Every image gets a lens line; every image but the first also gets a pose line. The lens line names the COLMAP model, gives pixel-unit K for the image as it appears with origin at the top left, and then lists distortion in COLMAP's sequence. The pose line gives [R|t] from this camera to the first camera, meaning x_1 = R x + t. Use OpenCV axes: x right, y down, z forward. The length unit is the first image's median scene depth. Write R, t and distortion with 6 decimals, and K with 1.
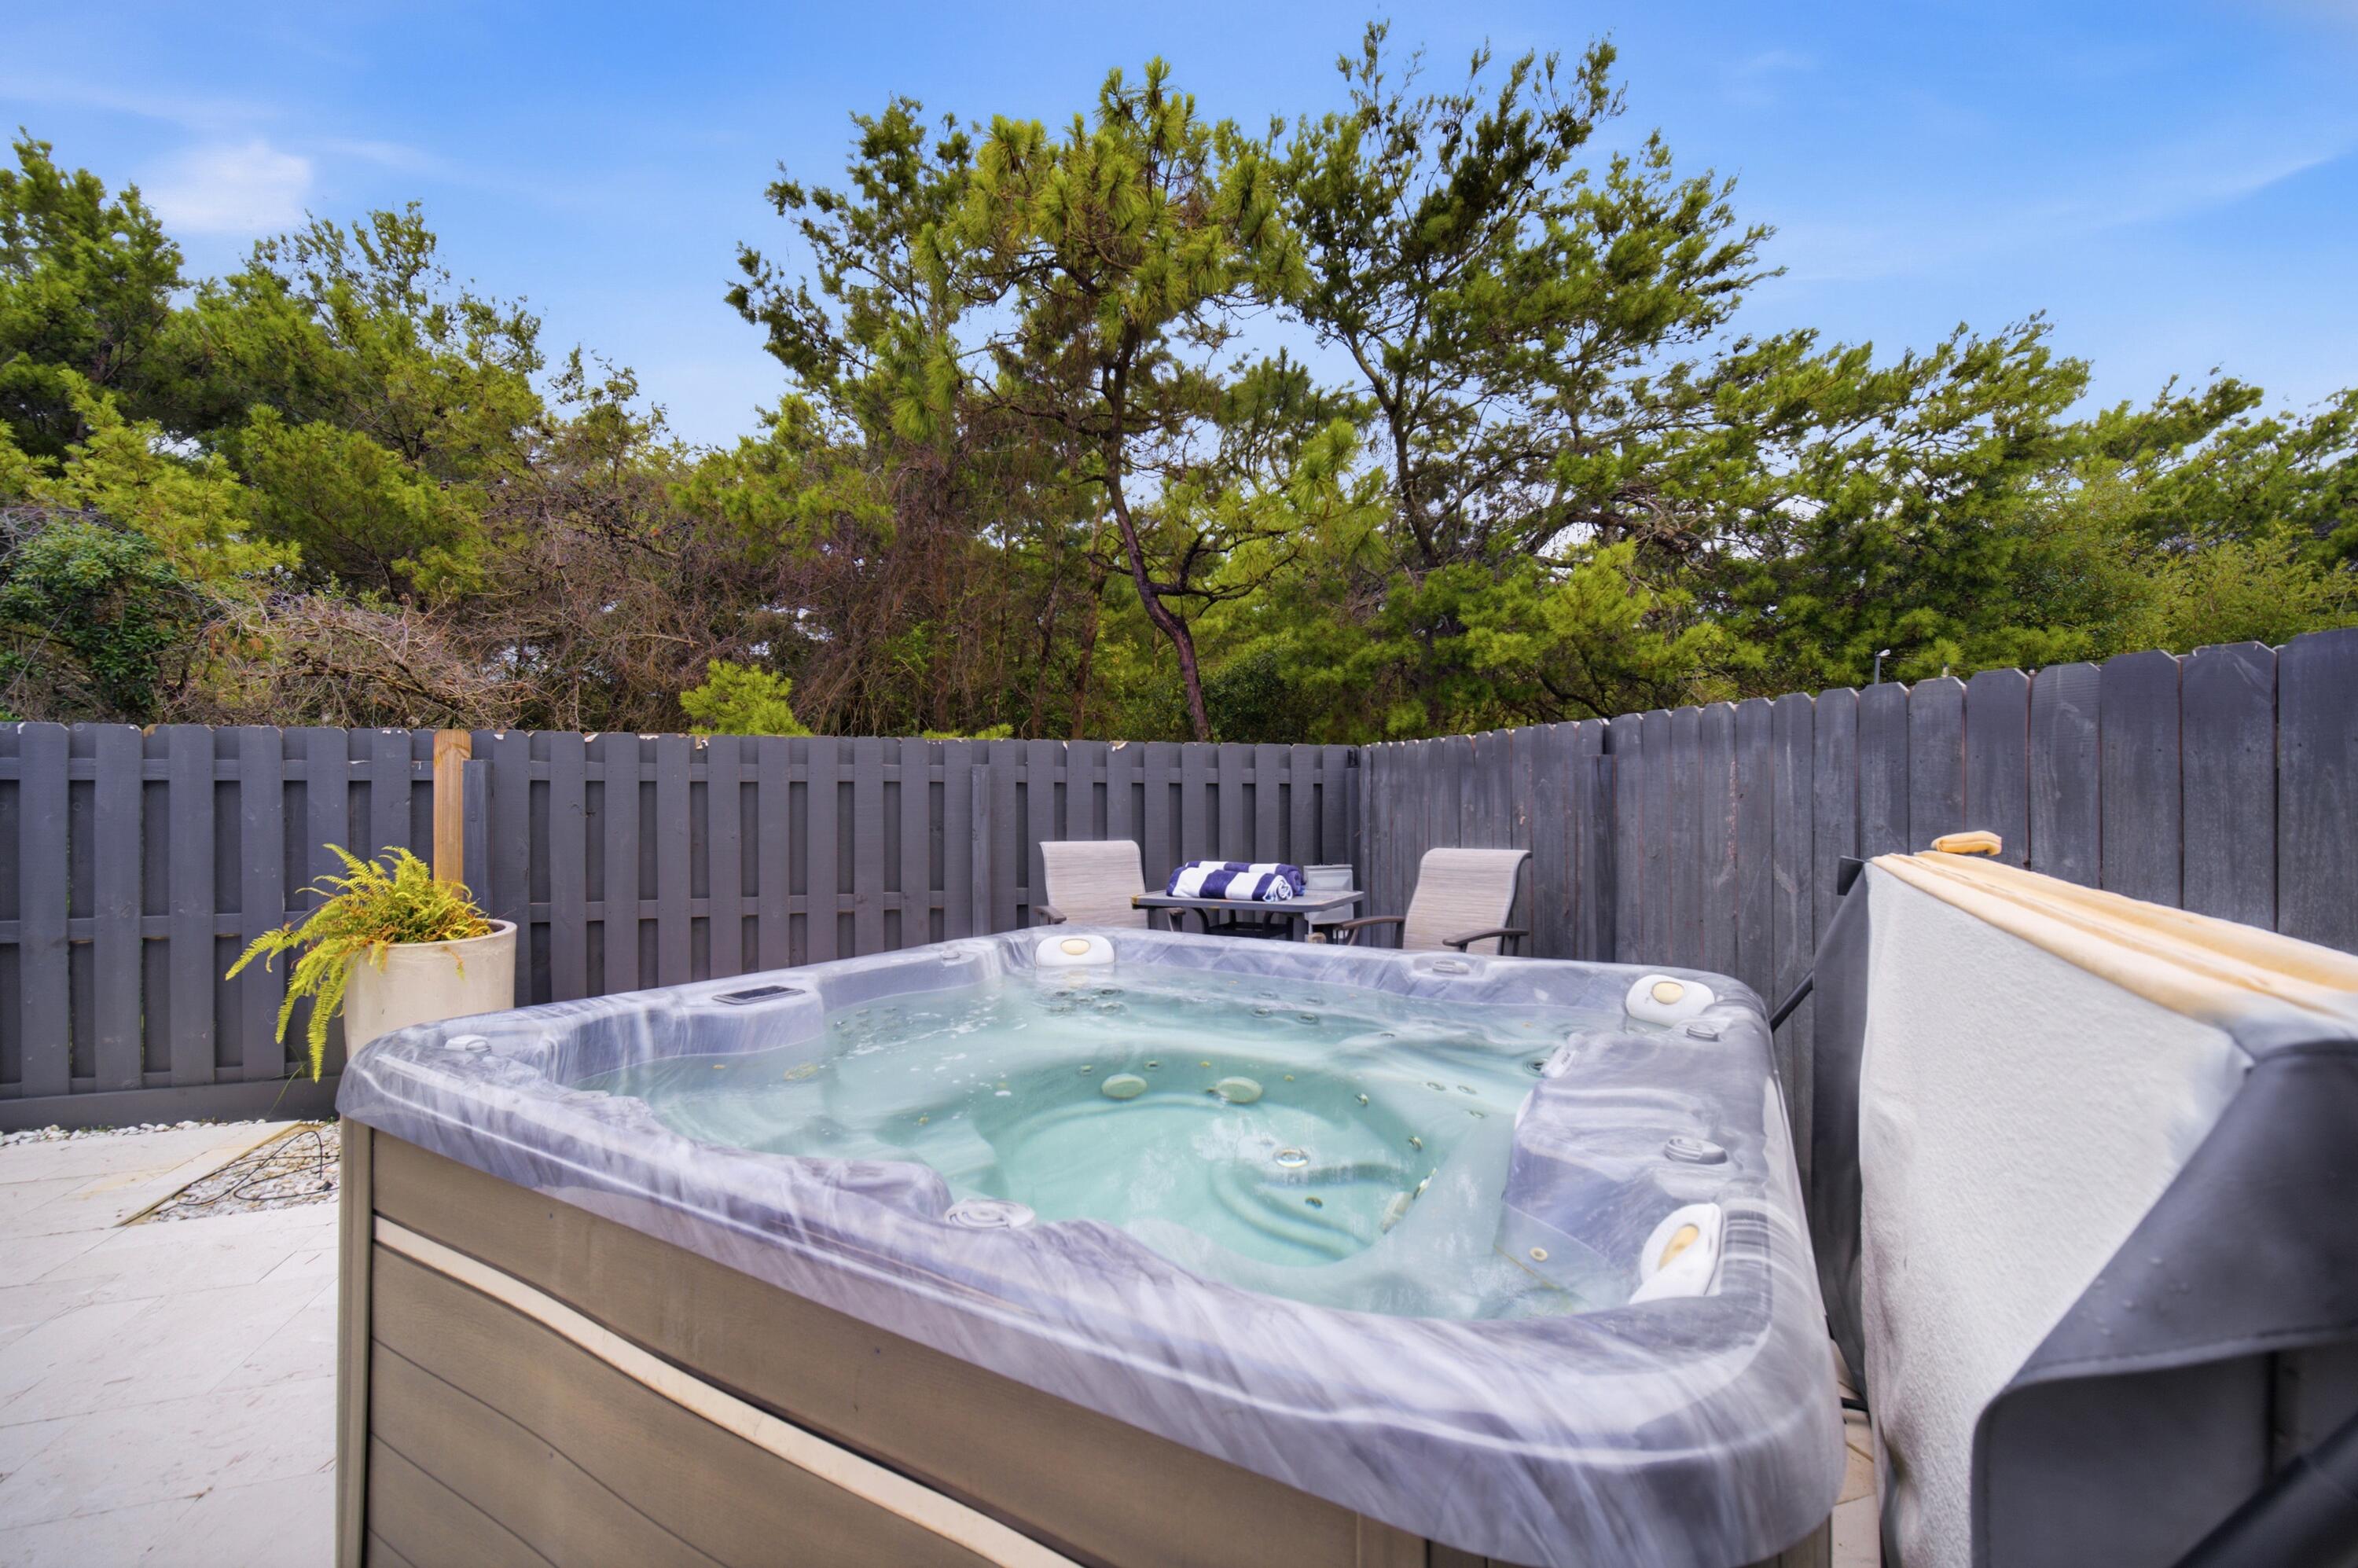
lens RADIAL K [[951.1, 0, 1164.3], [0, 951.1, 815.3], [0, 0, 1]] dist [-0.005551, 0.000642]
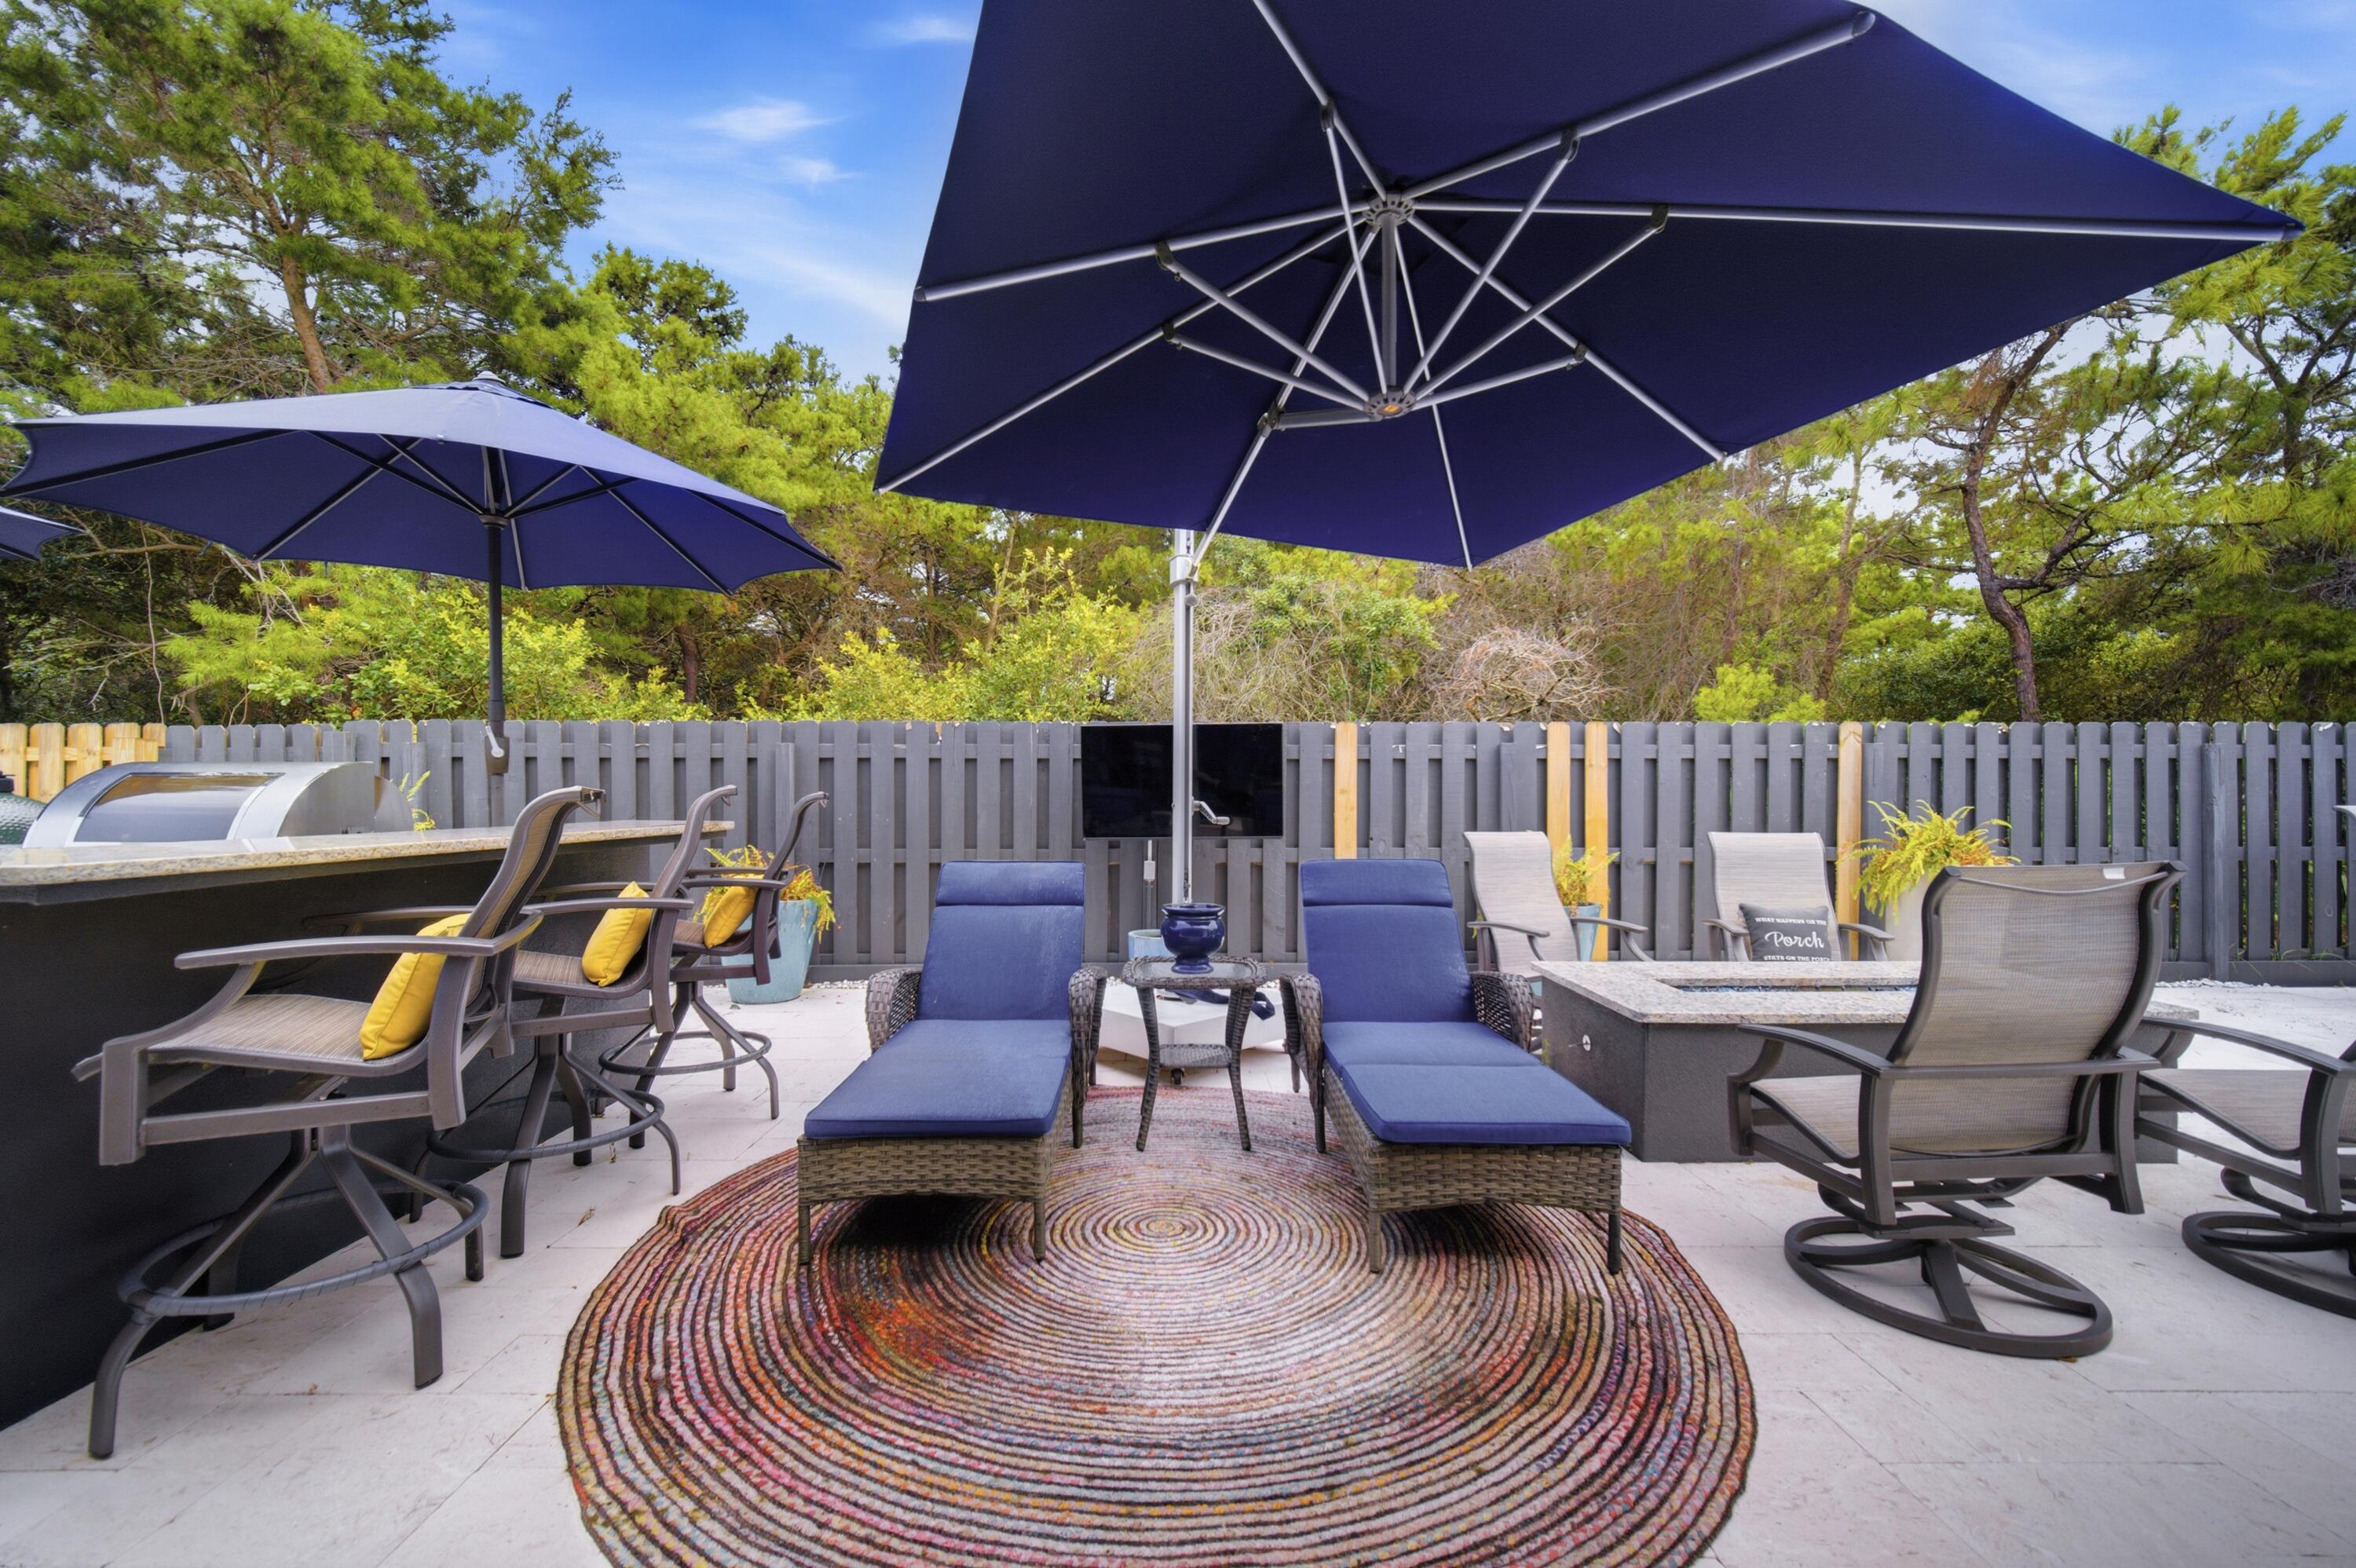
lens RADIAL K [[950.2, 0, 1169.5], [0, 950.2, 797.9], [0, 0, 1]] dist [-0.005551, 0.000642]
pose [[0.951182, 0.005204, -0.308586, -1.057430], [-0.008616, 0.999916, -0.009696, 0.036761], [0.308510, 0.011882, 0.951147, -0.543508]]
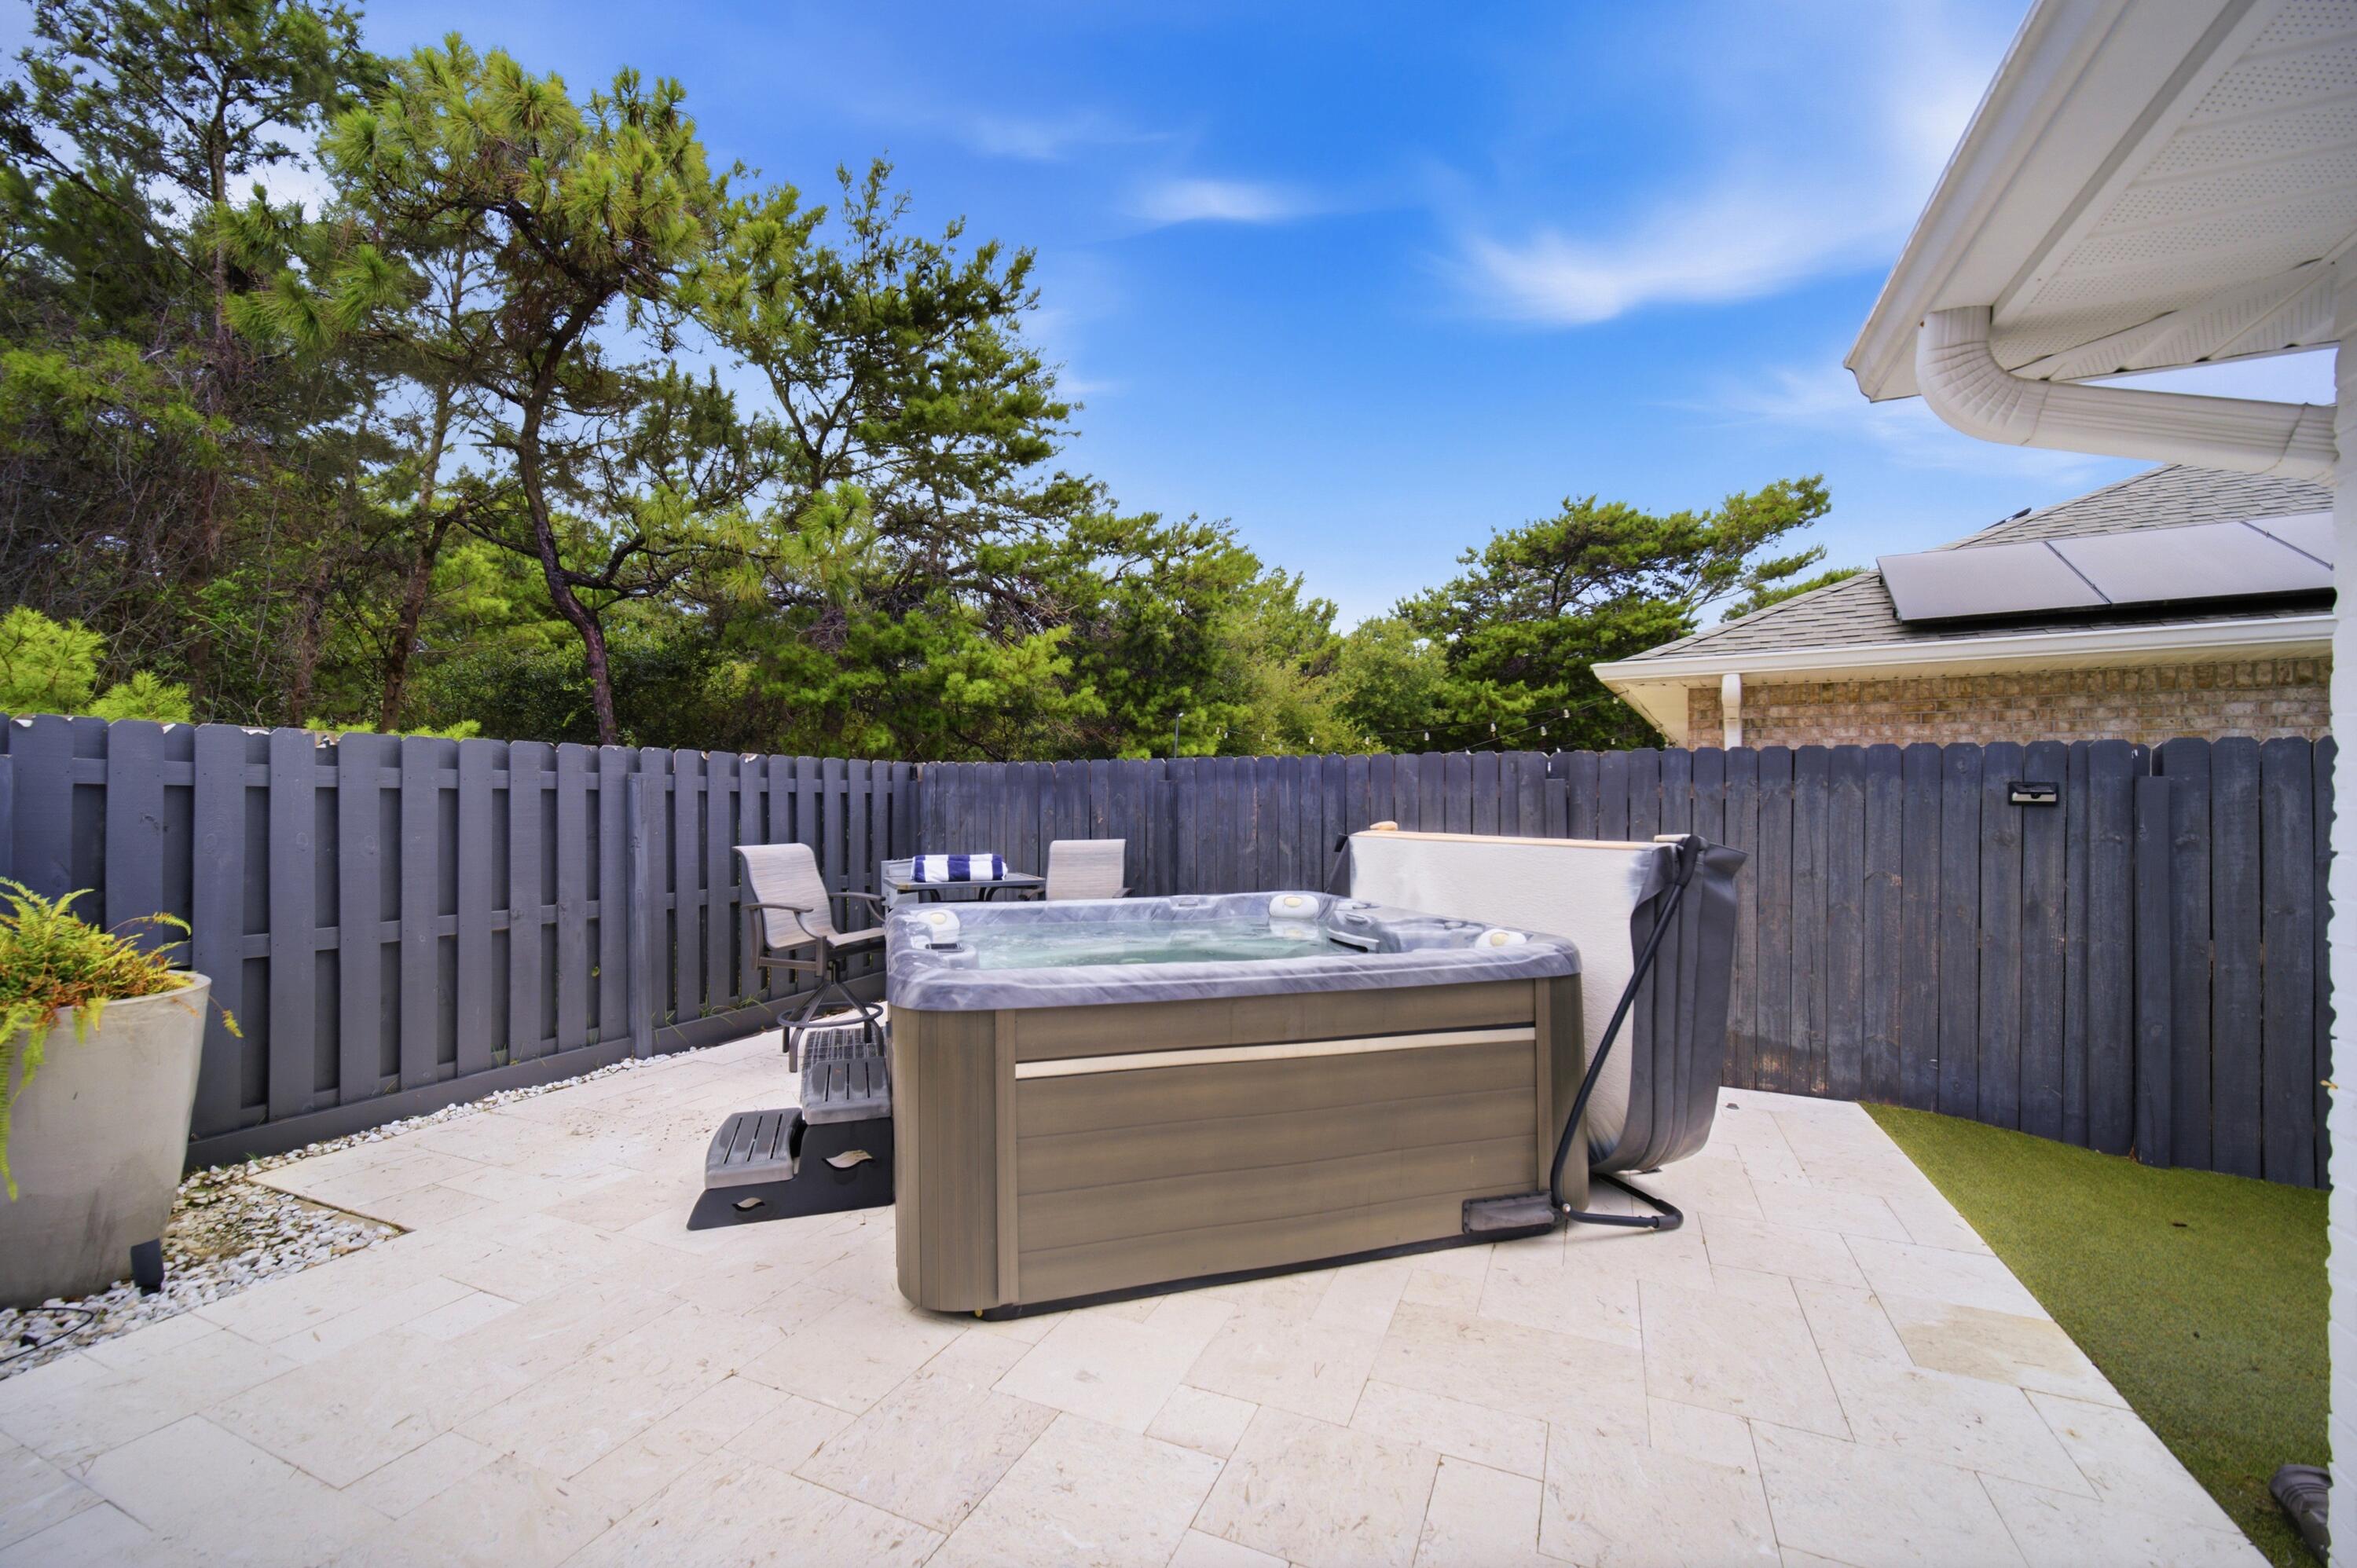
lens RADIAL K [[950.6, 0, 1168.0], [0, 950.6, 806.2], [0, 0, 1]] dist [-0.005551, 0.000642]
pose [[0.679814, -0.002370, 0.733381, -0.537889], [0.011390, 0.999908, -0.007327, -0.004481], [-0.733296, 0.013335, 0.679778, -0.099792]]
